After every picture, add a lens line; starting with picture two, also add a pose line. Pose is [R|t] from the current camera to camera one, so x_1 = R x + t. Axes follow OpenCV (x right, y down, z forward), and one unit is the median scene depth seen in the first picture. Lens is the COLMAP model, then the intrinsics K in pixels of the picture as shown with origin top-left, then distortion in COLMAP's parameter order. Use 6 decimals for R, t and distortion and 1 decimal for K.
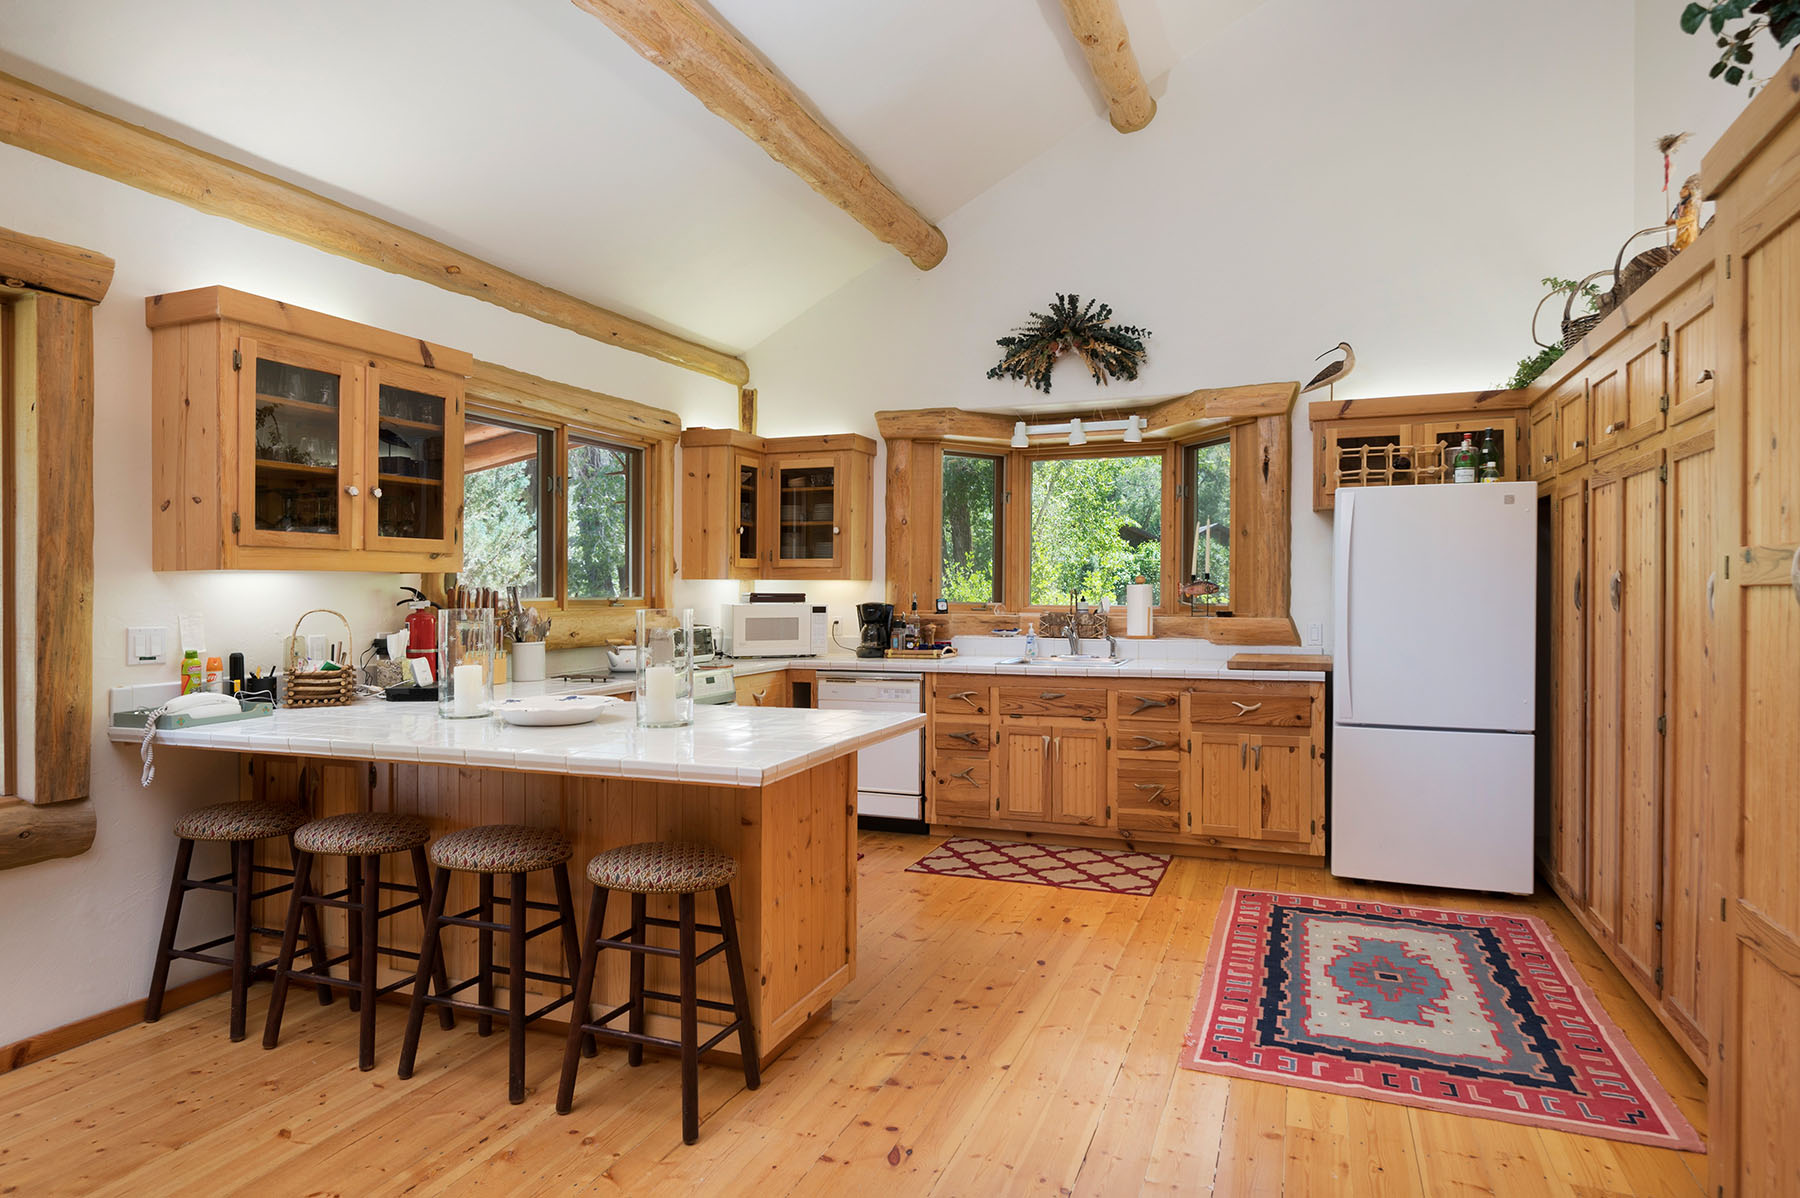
lens RADIAL K [[1030.5, 0, 898.1], [0, 1030.5, 597.0], [0, 0, 1]] dist [0.002933, -0.000005]
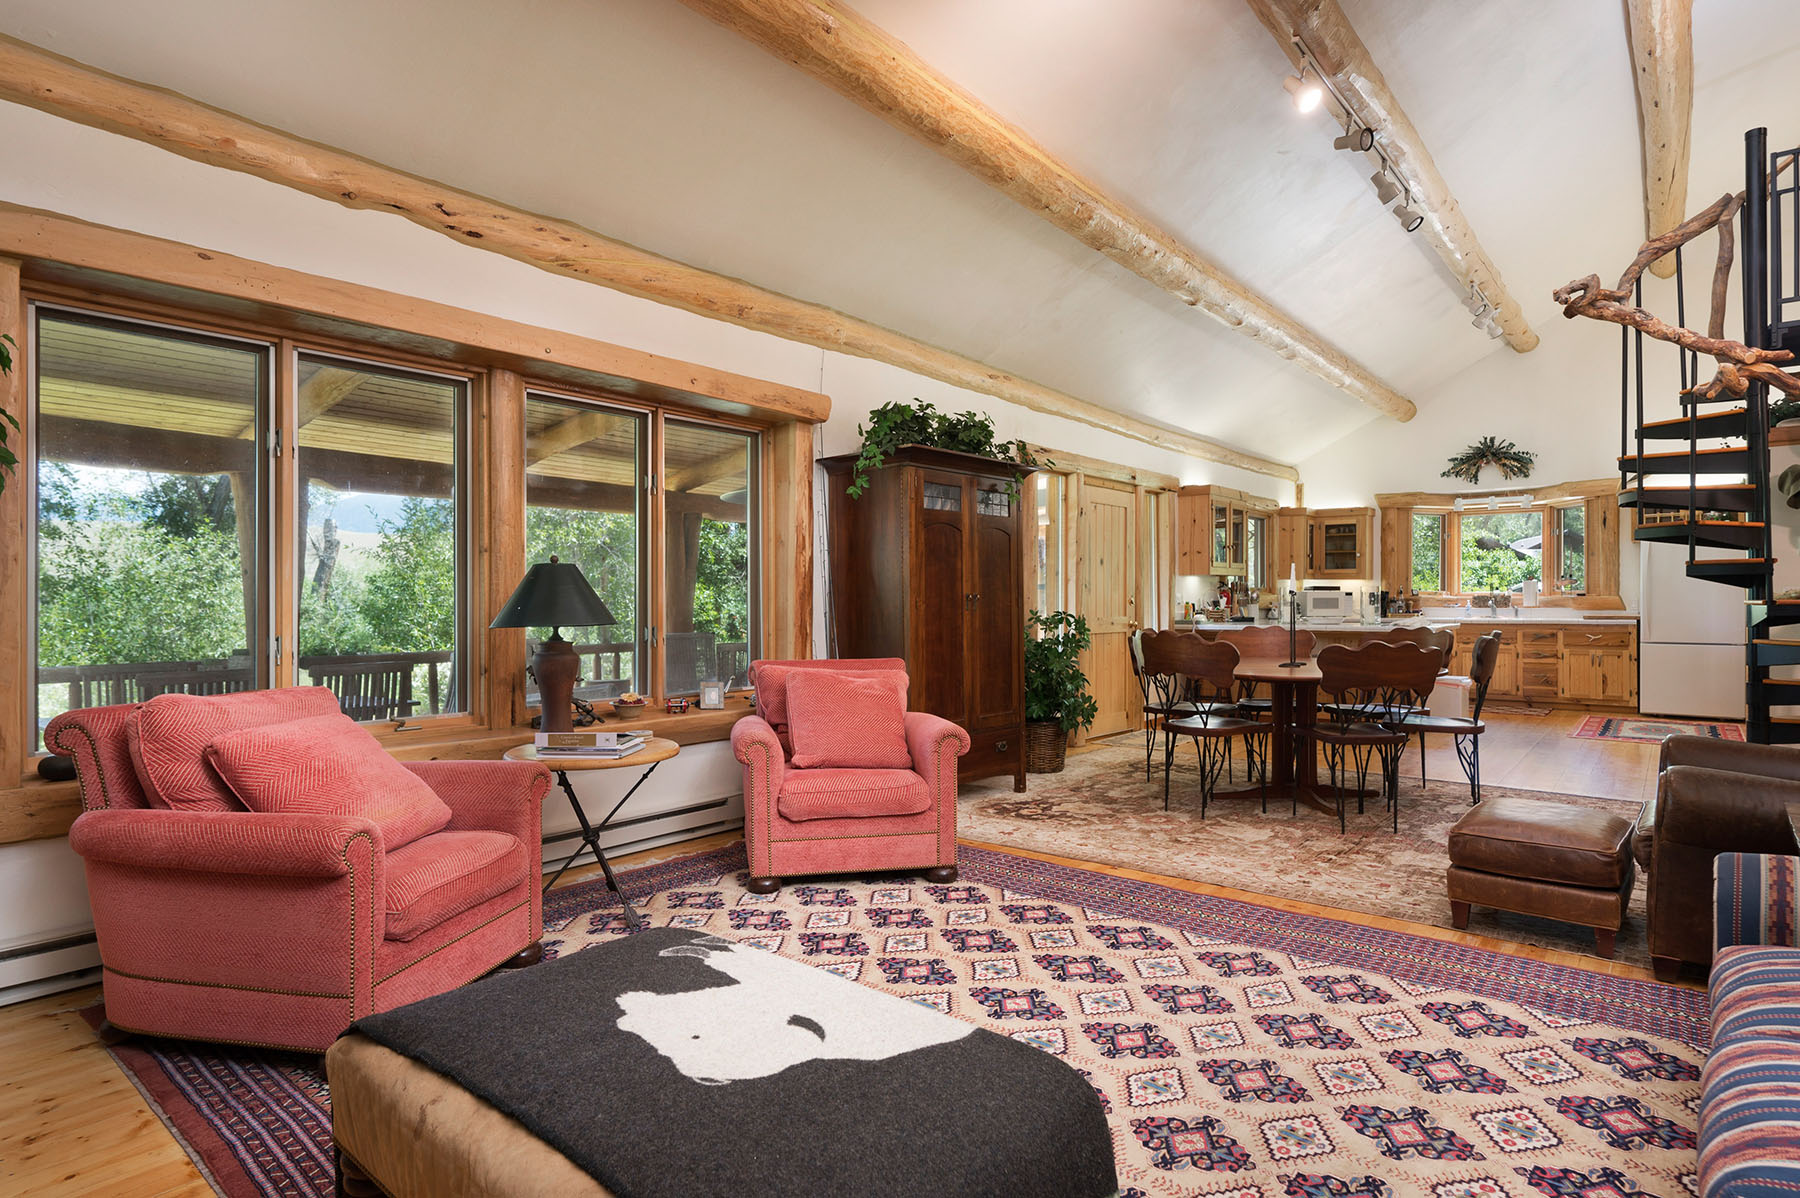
lens RADIAL K [[954.0, 0, 903.0], [0, 954.0, 591.8], [0, 0, 1]] dist [-0.005365, -0.000698]
pose [[0.952299, -0.002883, -0.305152, -0.357643], [-0.001236, 0.999911, -0.013304, 0.035632], [0.305163, 0.013047, 0.952211, -1.110037]]
